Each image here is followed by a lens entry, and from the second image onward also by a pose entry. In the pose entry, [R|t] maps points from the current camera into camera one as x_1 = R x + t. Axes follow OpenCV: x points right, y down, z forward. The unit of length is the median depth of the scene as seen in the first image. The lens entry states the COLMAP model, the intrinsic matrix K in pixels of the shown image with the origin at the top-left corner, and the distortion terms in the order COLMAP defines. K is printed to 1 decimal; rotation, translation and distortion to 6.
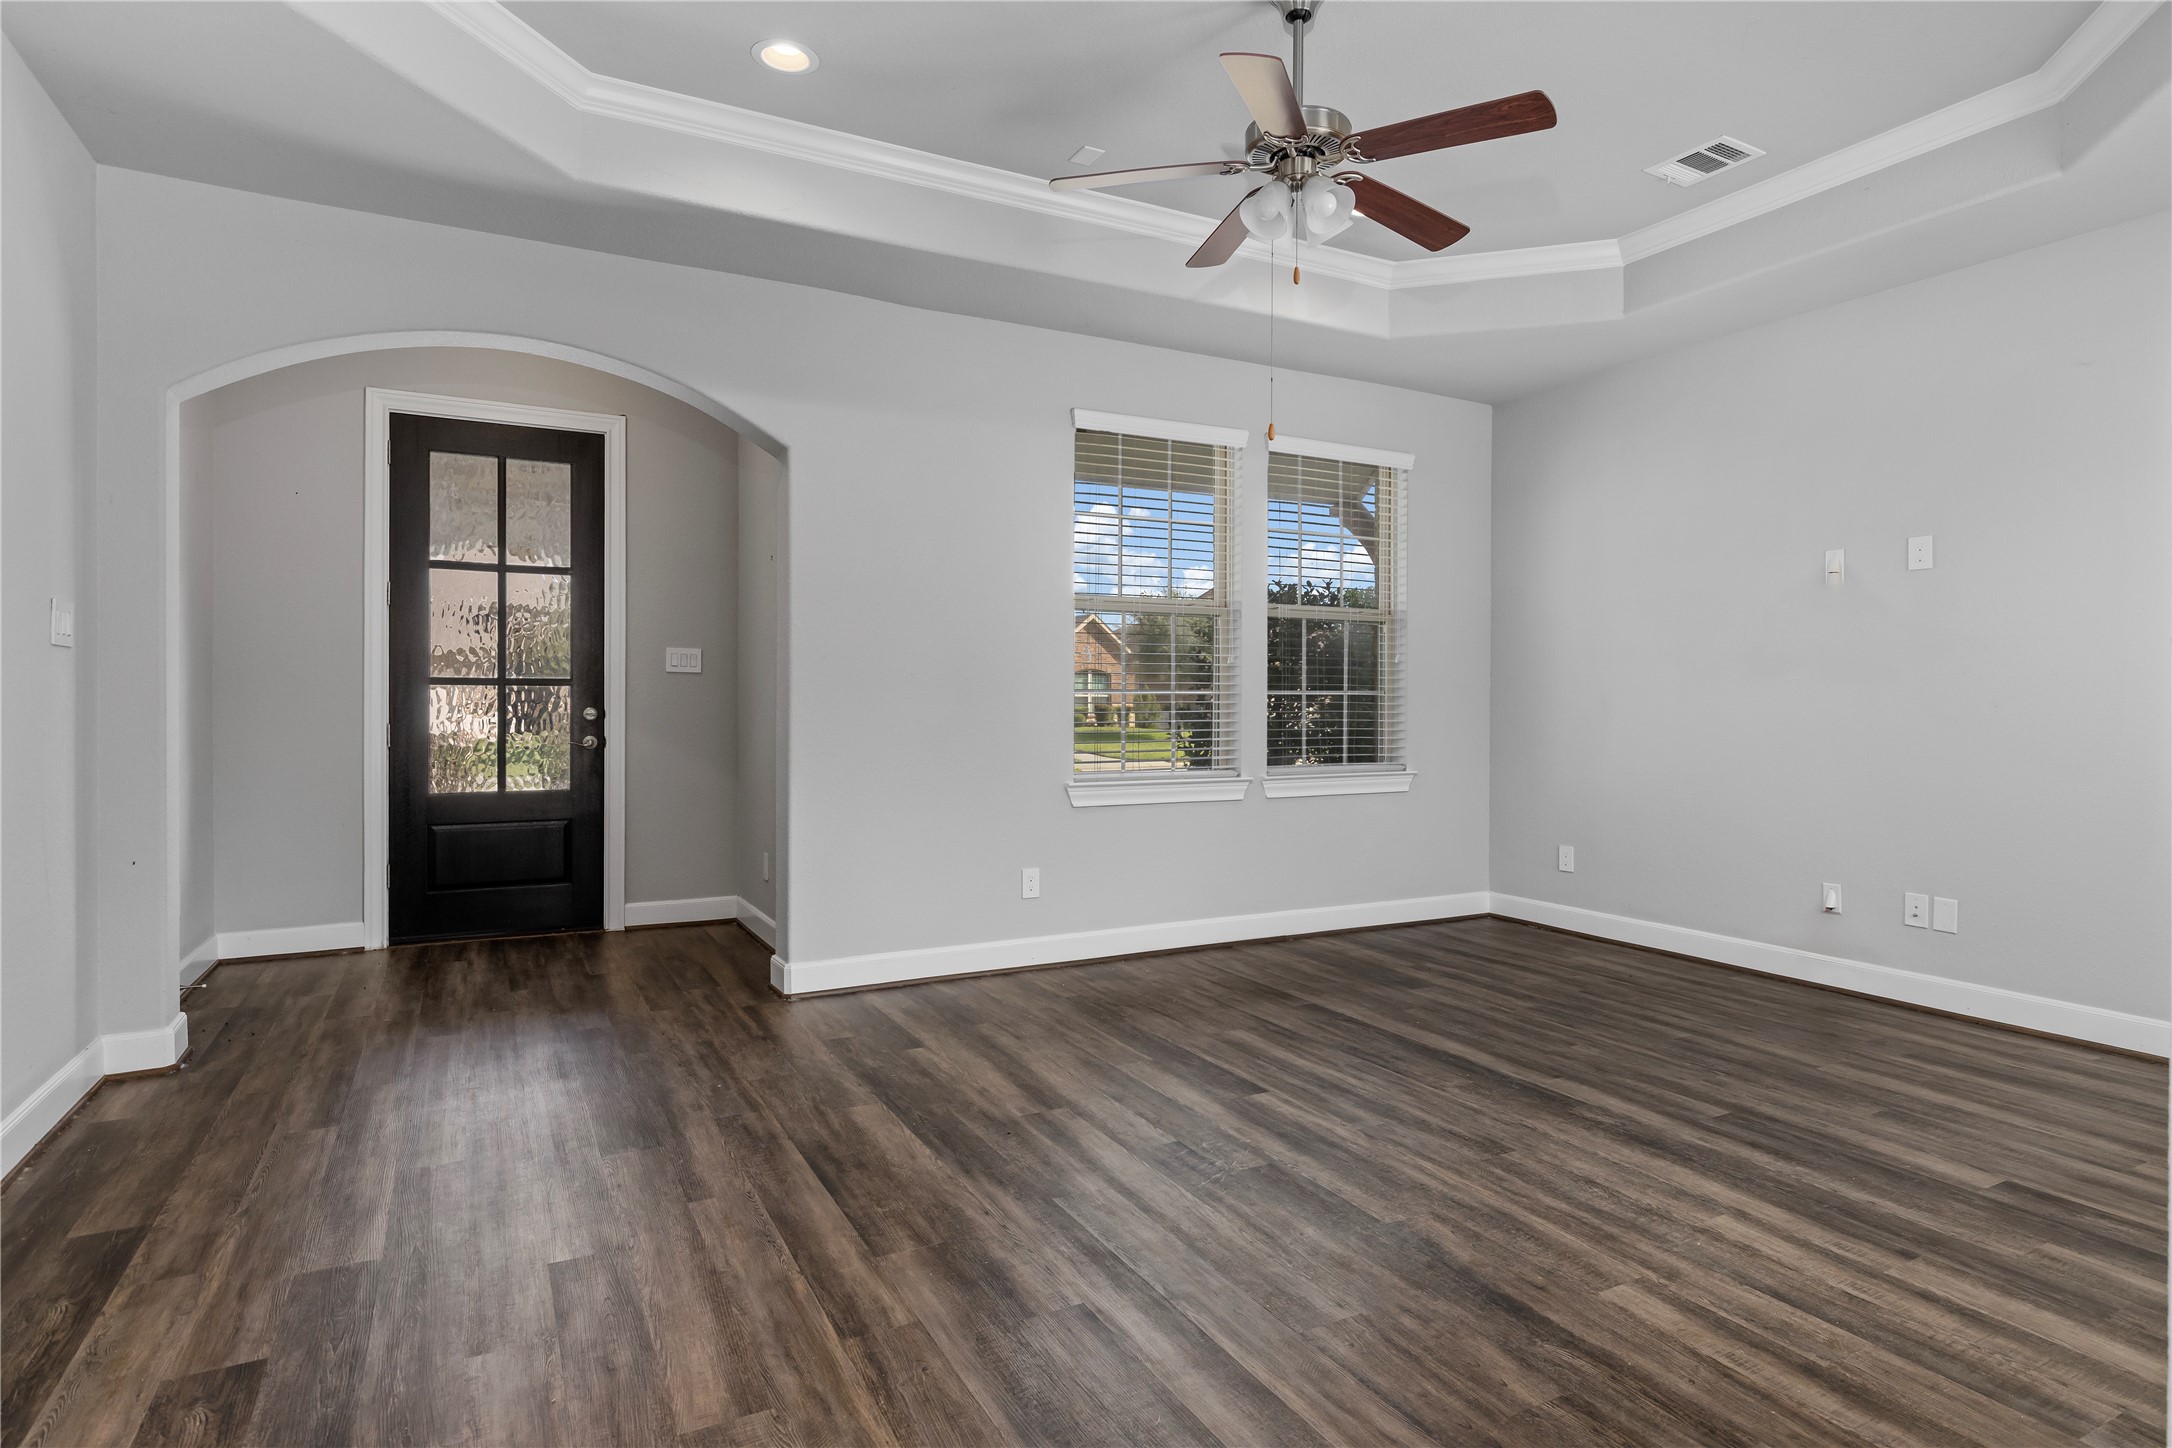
lens RADIAL K [[1164.3, 0, 1098.3], [0, 1164.3, 707.7], [0, 0, 1]] dist [0.000872, 0.000045]
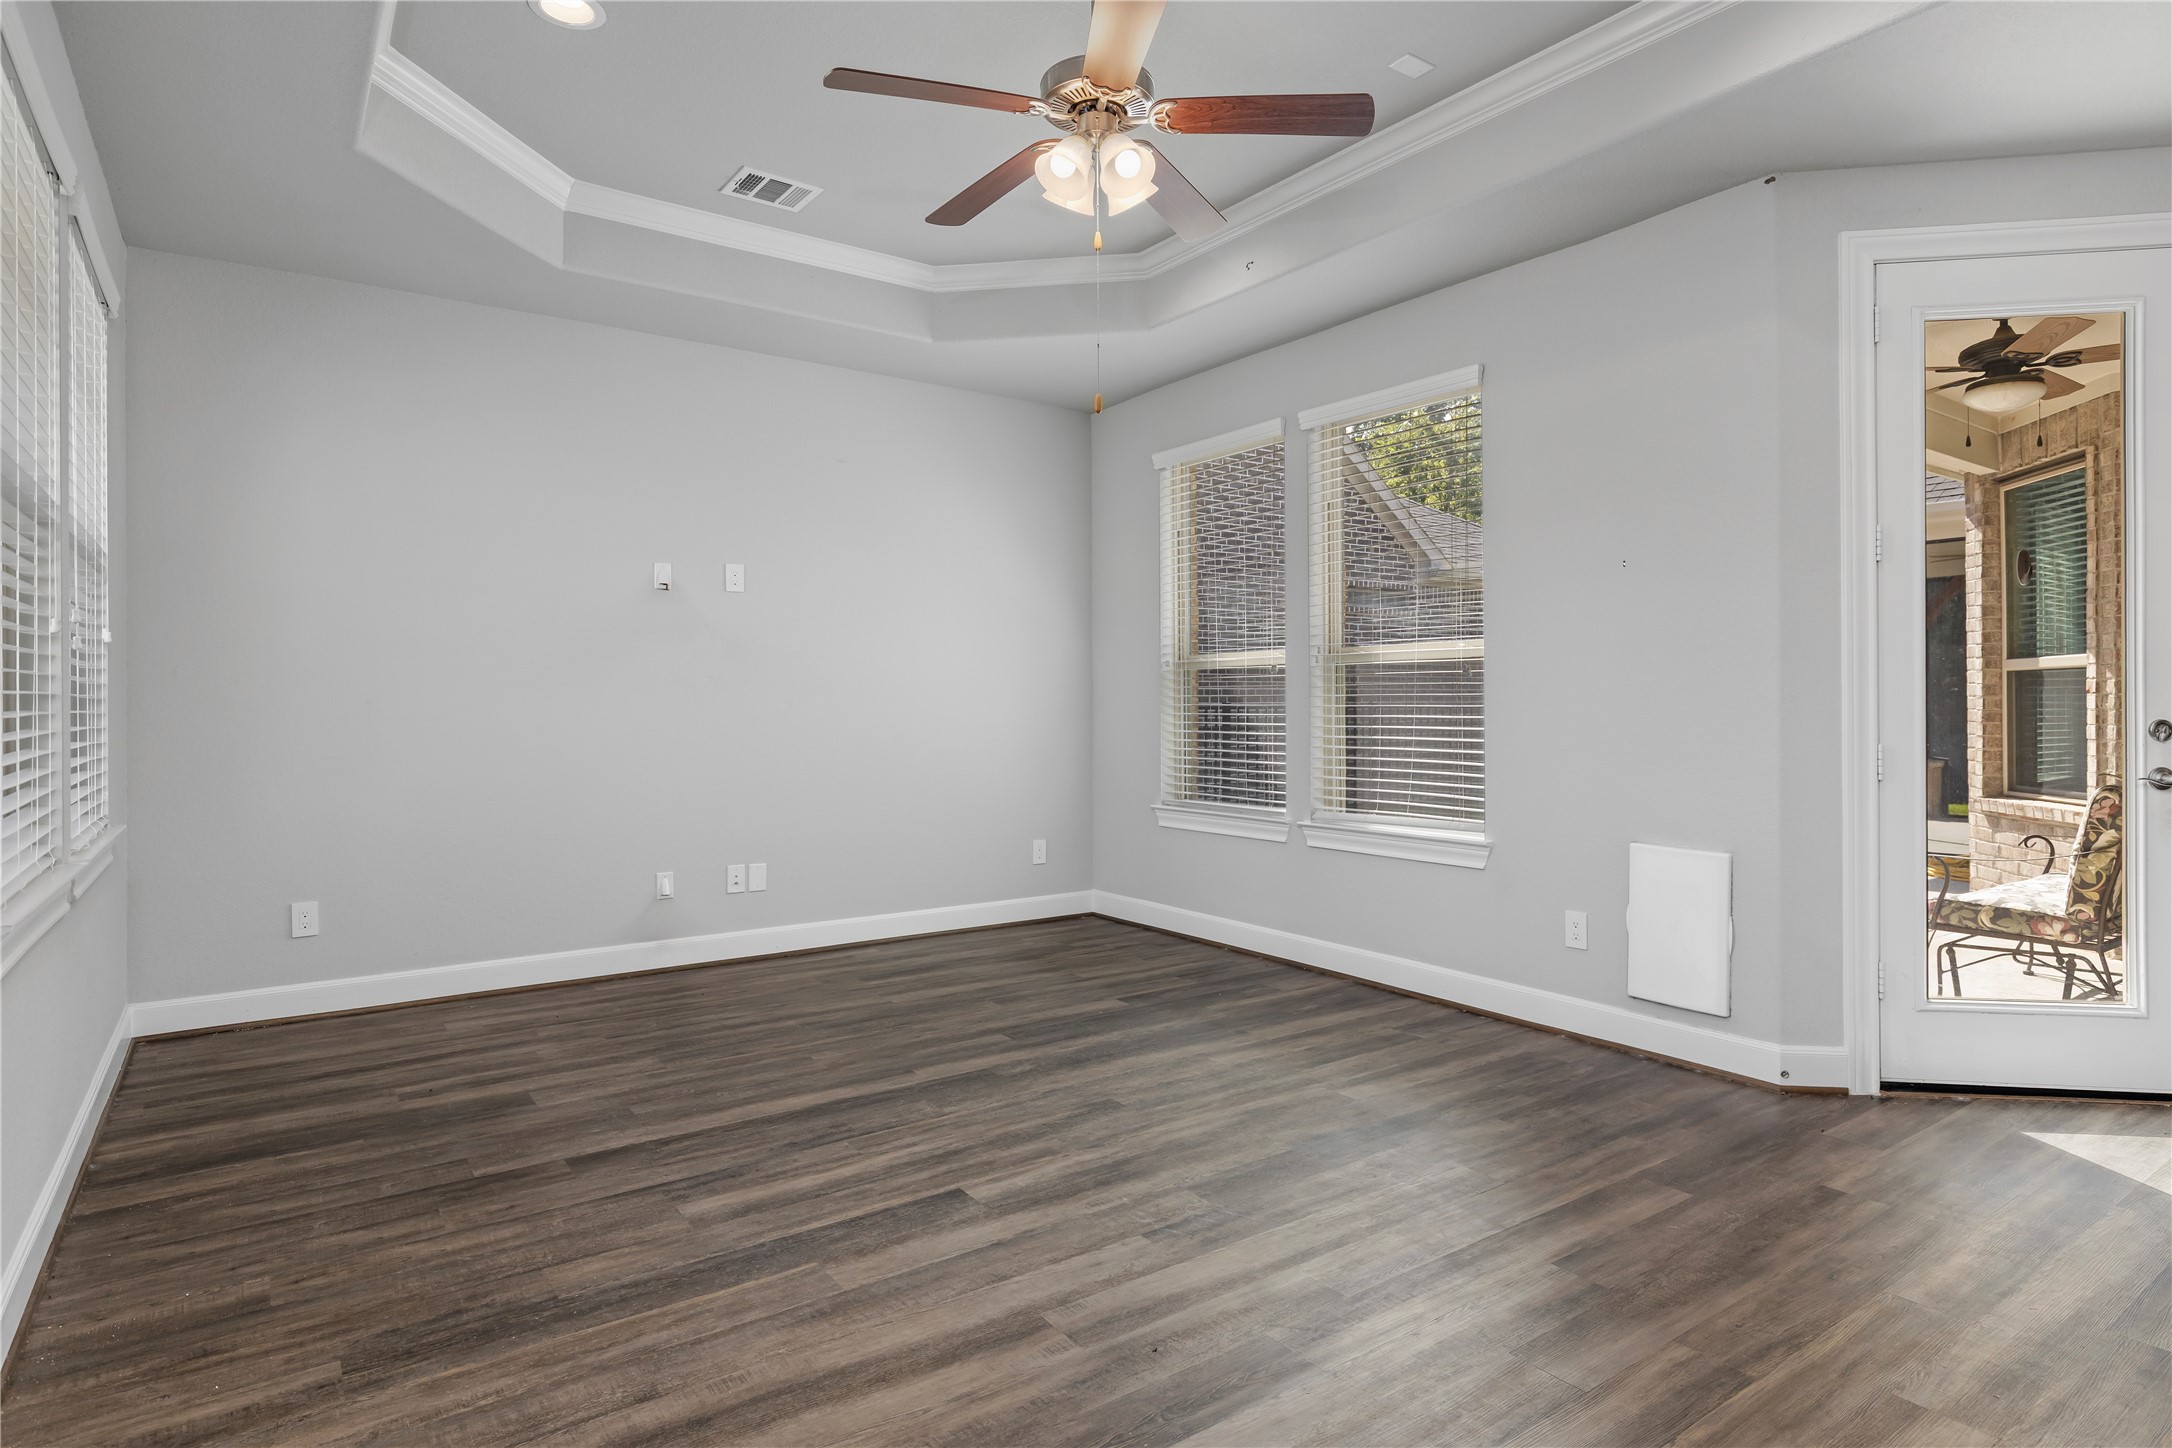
lens RADIAL K [[1164.3, 0, 1098.3], [0, 1164.3, 707.7], [0, 0, 1]] dist [0.000872, 0.000045]
pose [[-0.127295, -0.009568, 0.991819, -0.681012], [0.011025, 0.999878, 0.011061, -0.011973], [-0.991804, 0.012343, -0.127174, 1.030249]]
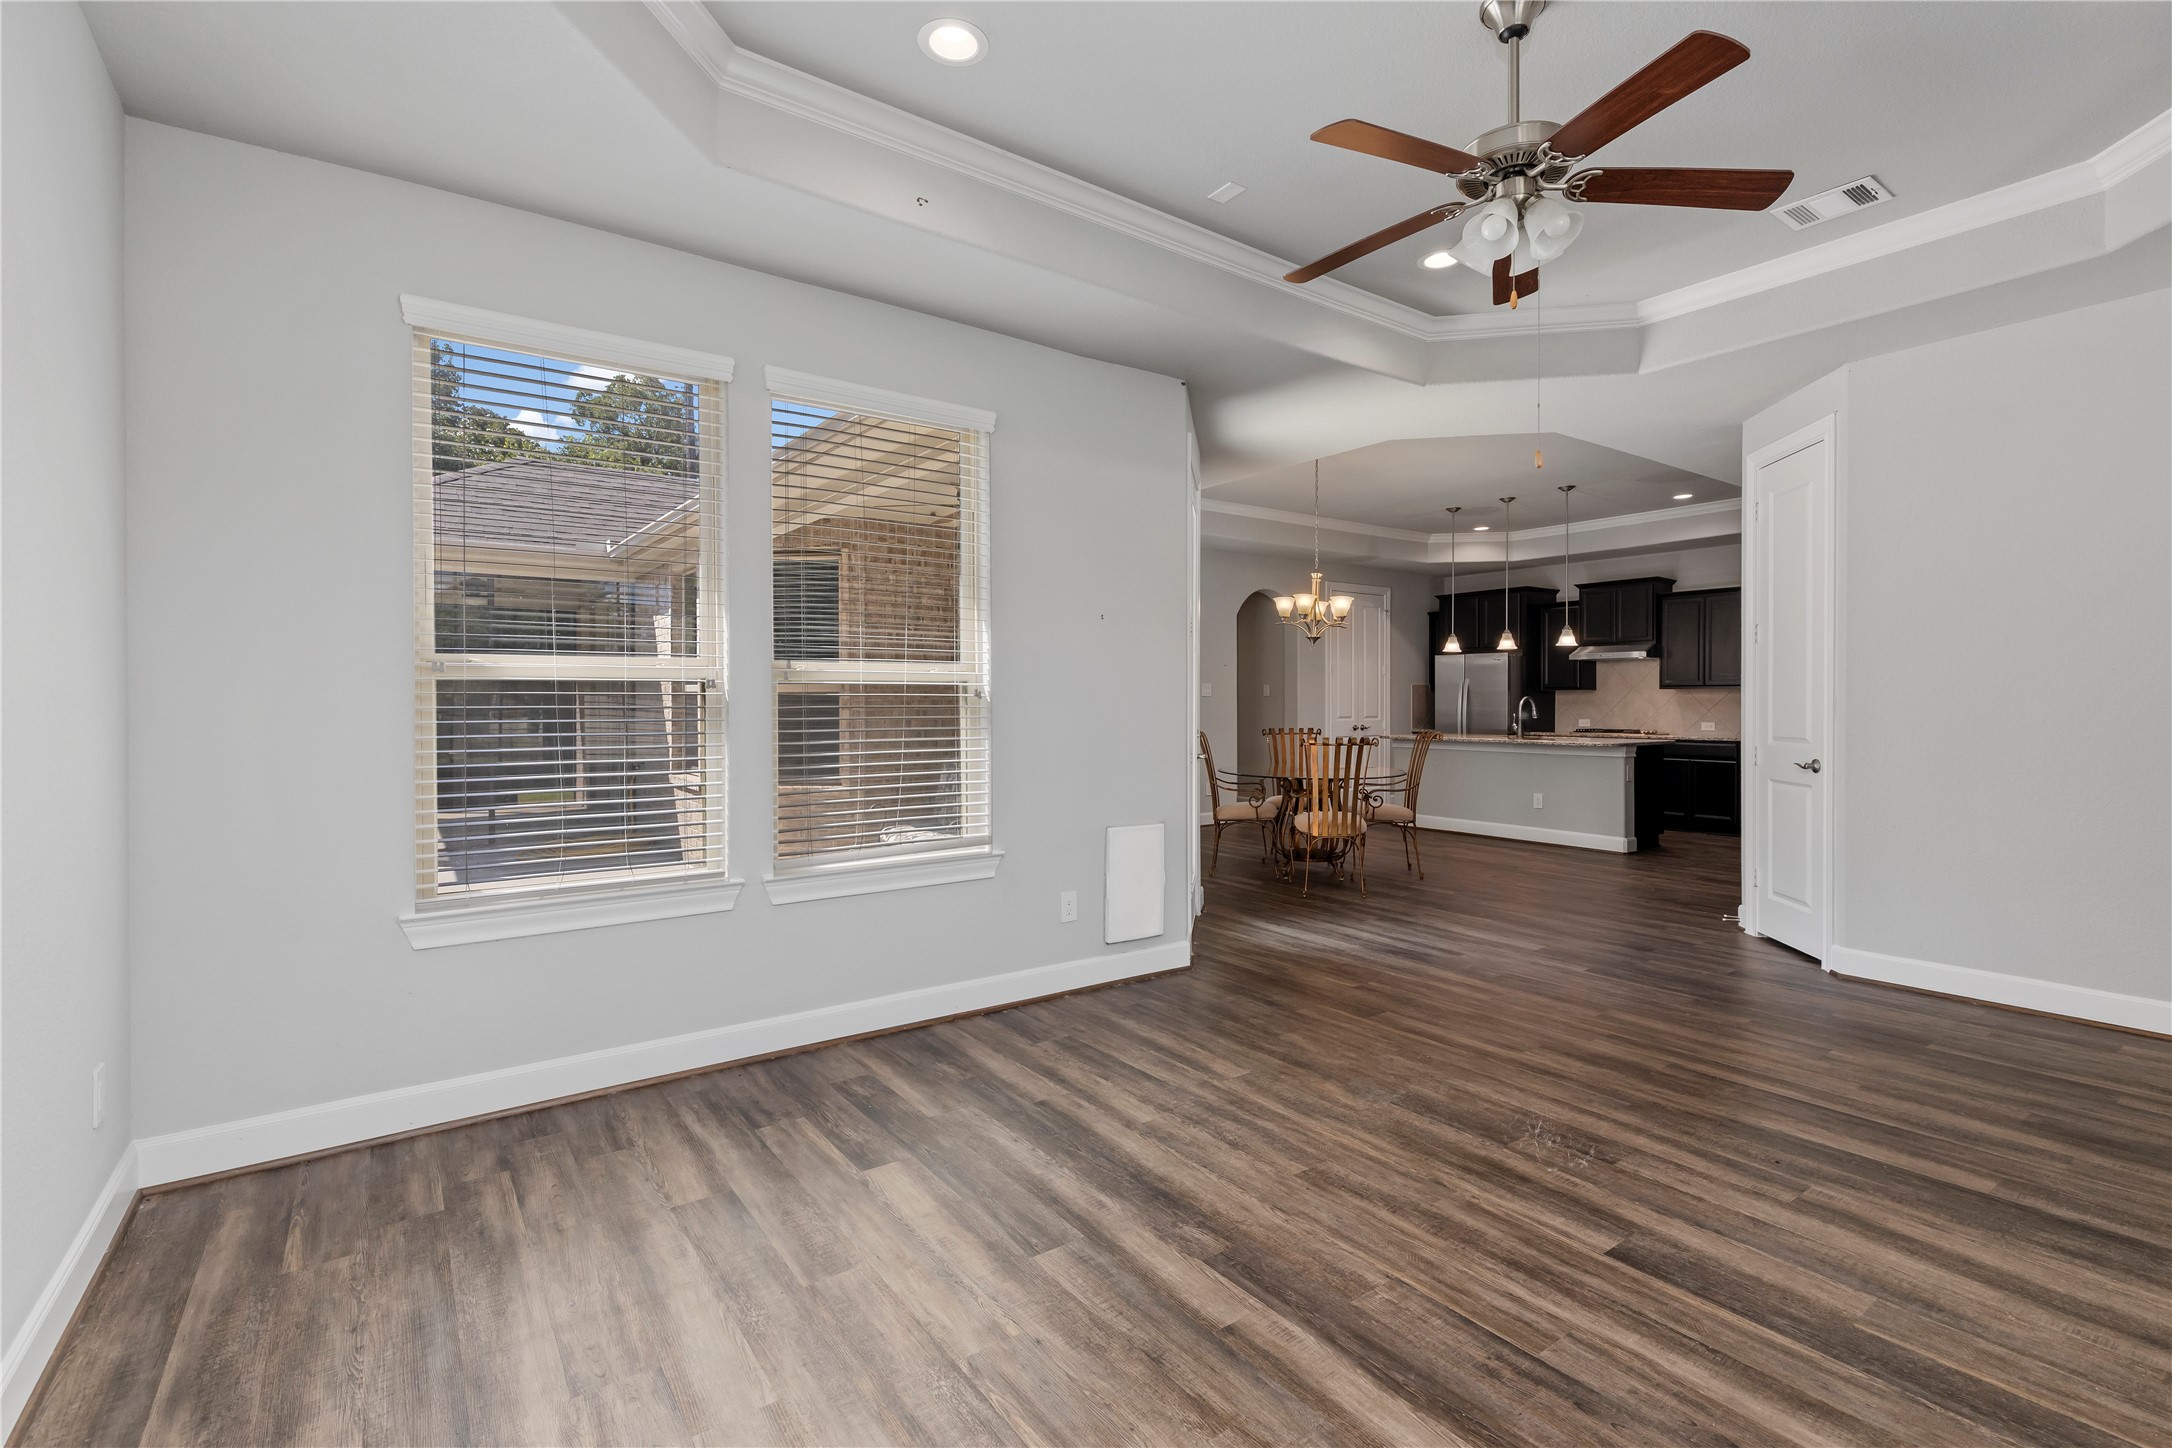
lens RADIAL K [[980.0, 0, 1096.4], [0, 980.0, 700.2], [0, 0, 1]] dist [0.005341, -0.001133]
pose [[-0.991039, -0.003261, -0.133531, 0.578449], [-0.004191, 0.999969, 0.006686, -0.036359], [0.133505, 0.007186, -0.991022, 1.633282]]
